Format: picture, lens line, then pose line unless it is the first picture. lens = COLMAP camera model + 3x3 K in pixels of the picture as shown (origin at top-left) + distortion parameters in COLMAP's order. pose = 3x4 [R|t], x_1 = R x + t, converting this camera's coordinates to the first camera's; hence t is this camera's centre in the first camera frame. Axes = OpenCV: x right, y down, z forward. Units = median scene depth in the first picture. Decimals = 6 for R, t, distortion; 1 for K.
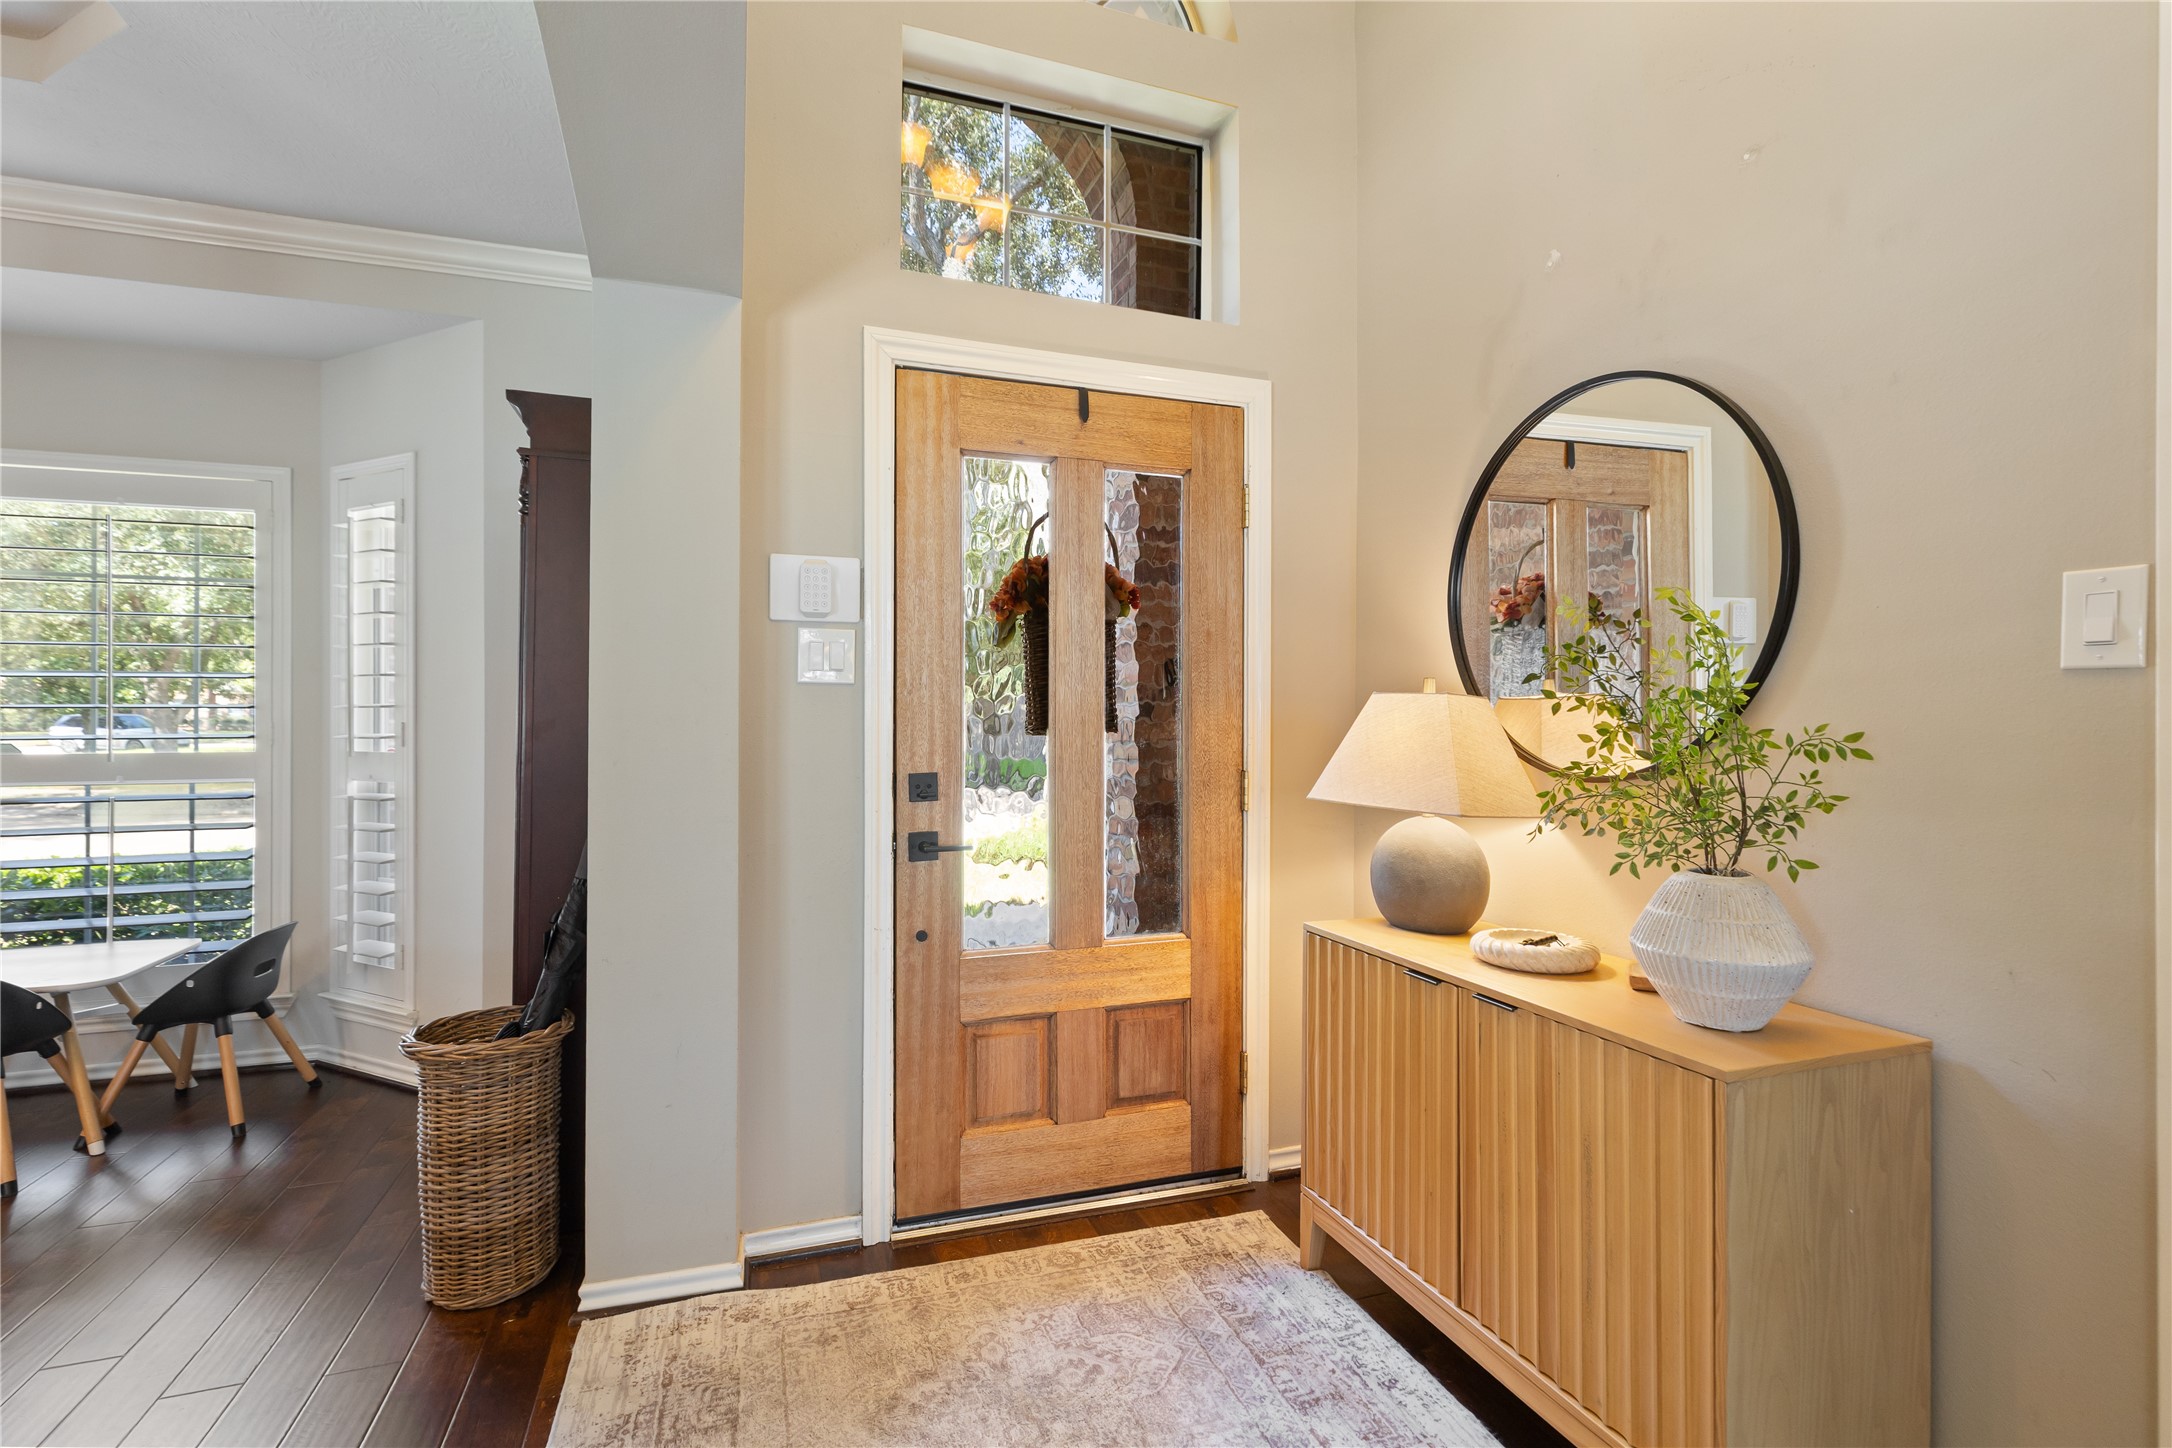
lens RADIAL K [[973.7, 0, 1080.4], [0, 973.7, 718.0], [0, 0, 1]] dist [0.006527, -0.000689]
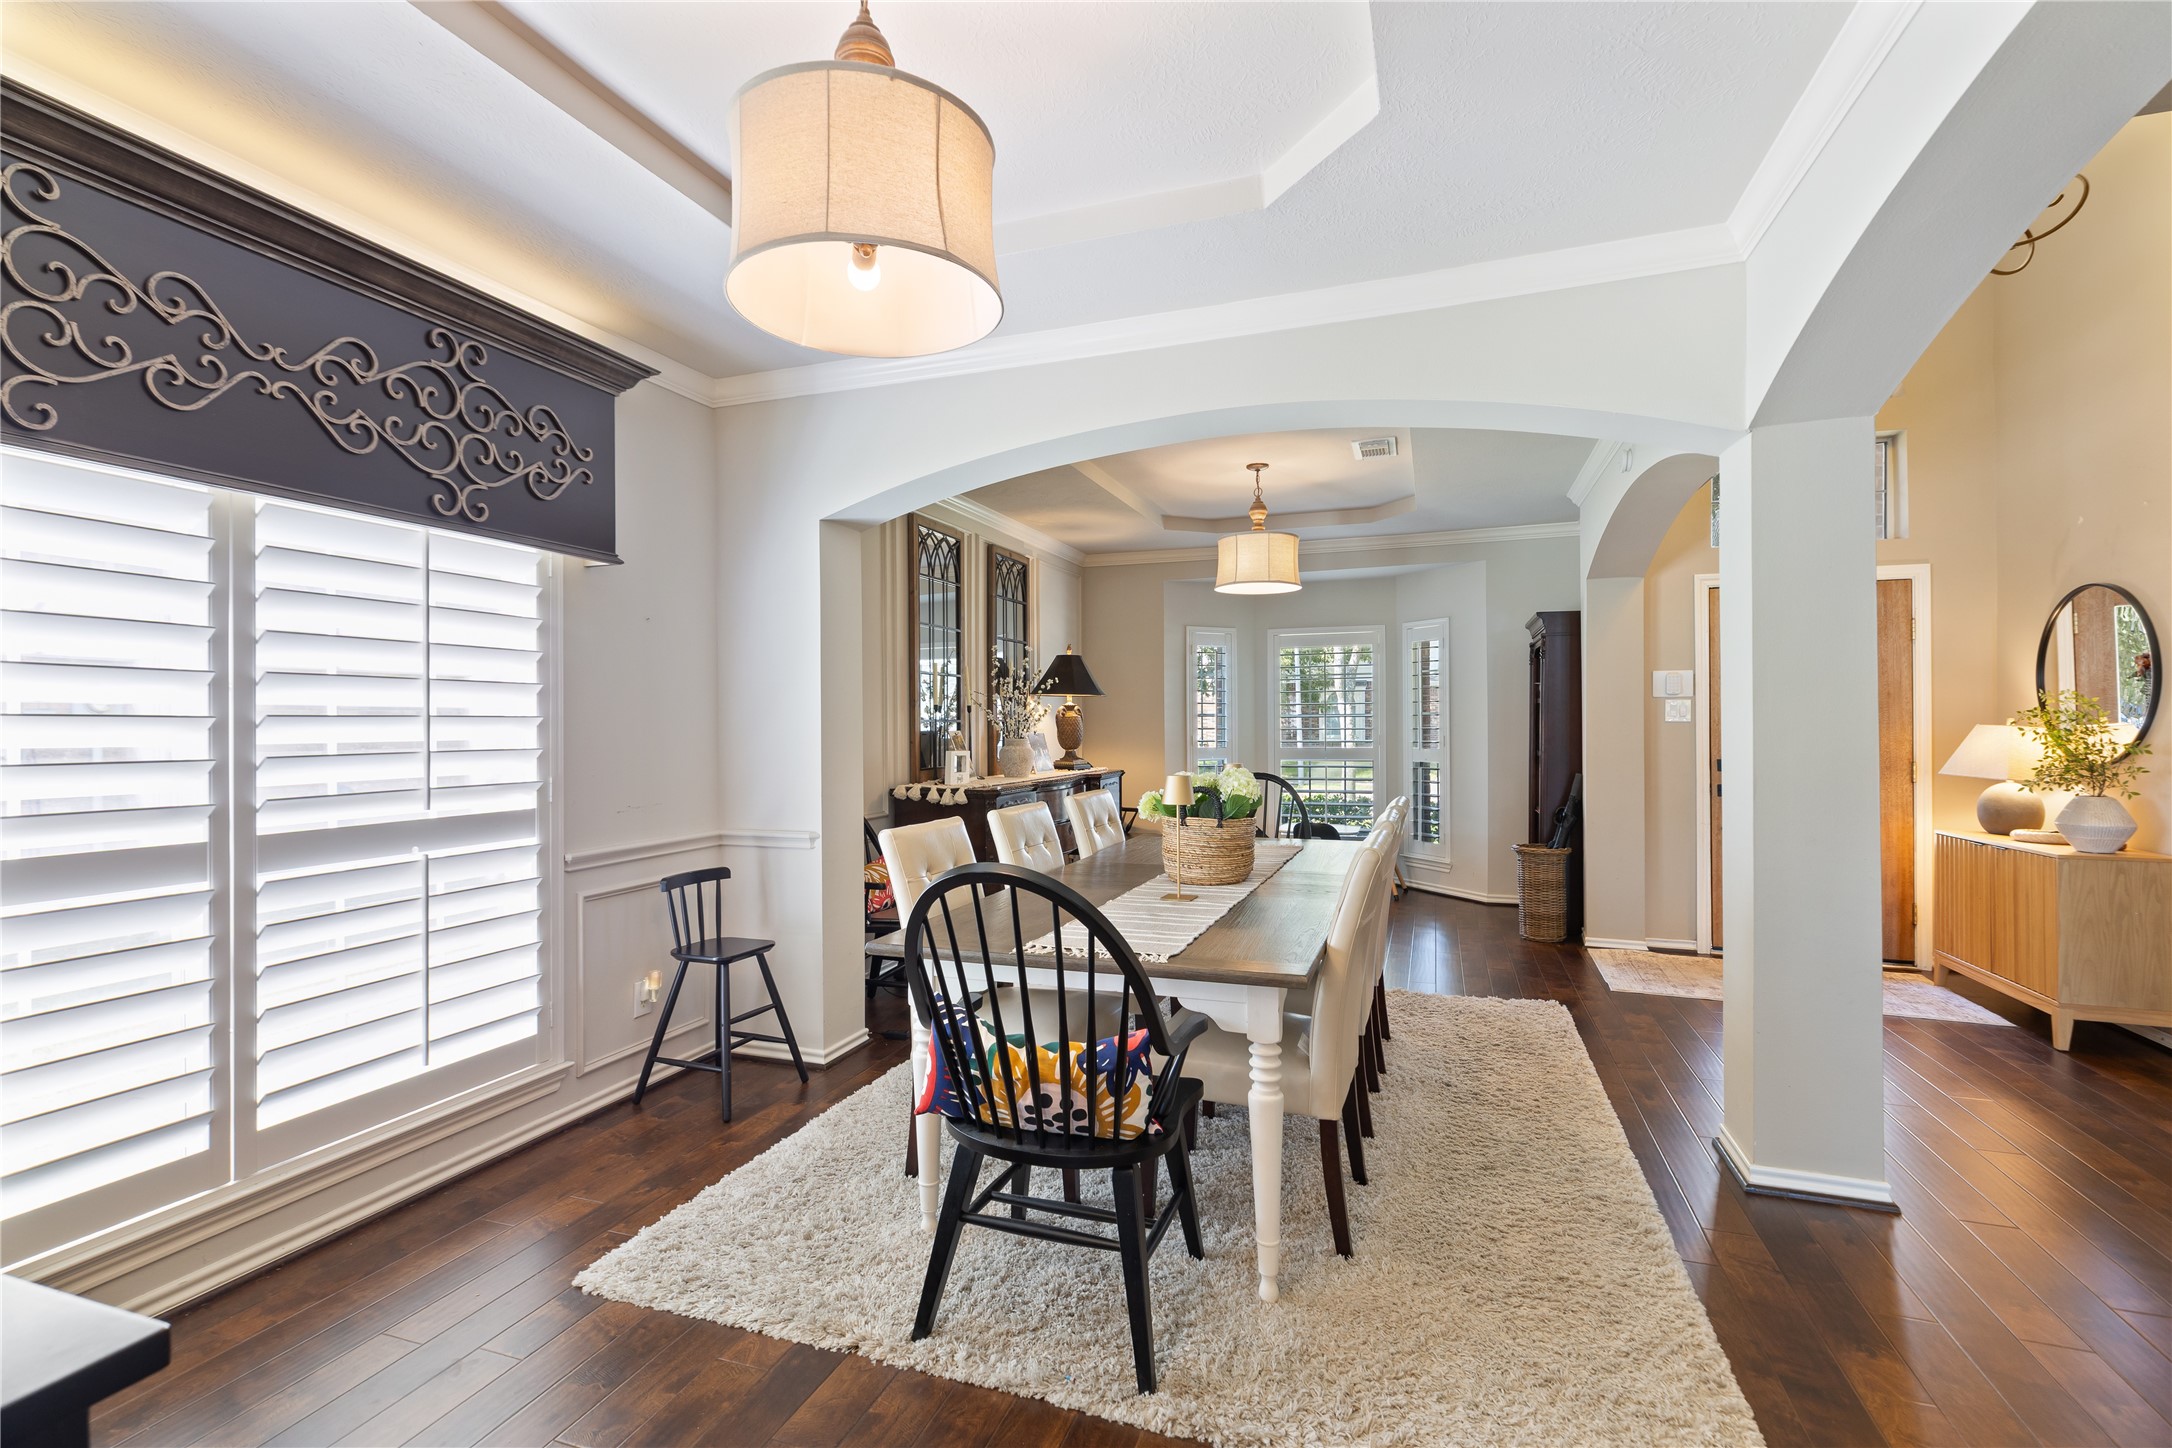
lens RADIAL K [[973.7, 0, 1086.3], [0, 973.7, 723.6], [0, 0, 1]] dist [0.006527, -0.000689]
pose [[0.776324, -0.006137, -0.630304, 0.134402], [0.005474, 0.999981, -0.002995, -0.031521], [0.630310, -0.001125, 0.776343, -1.873440]]
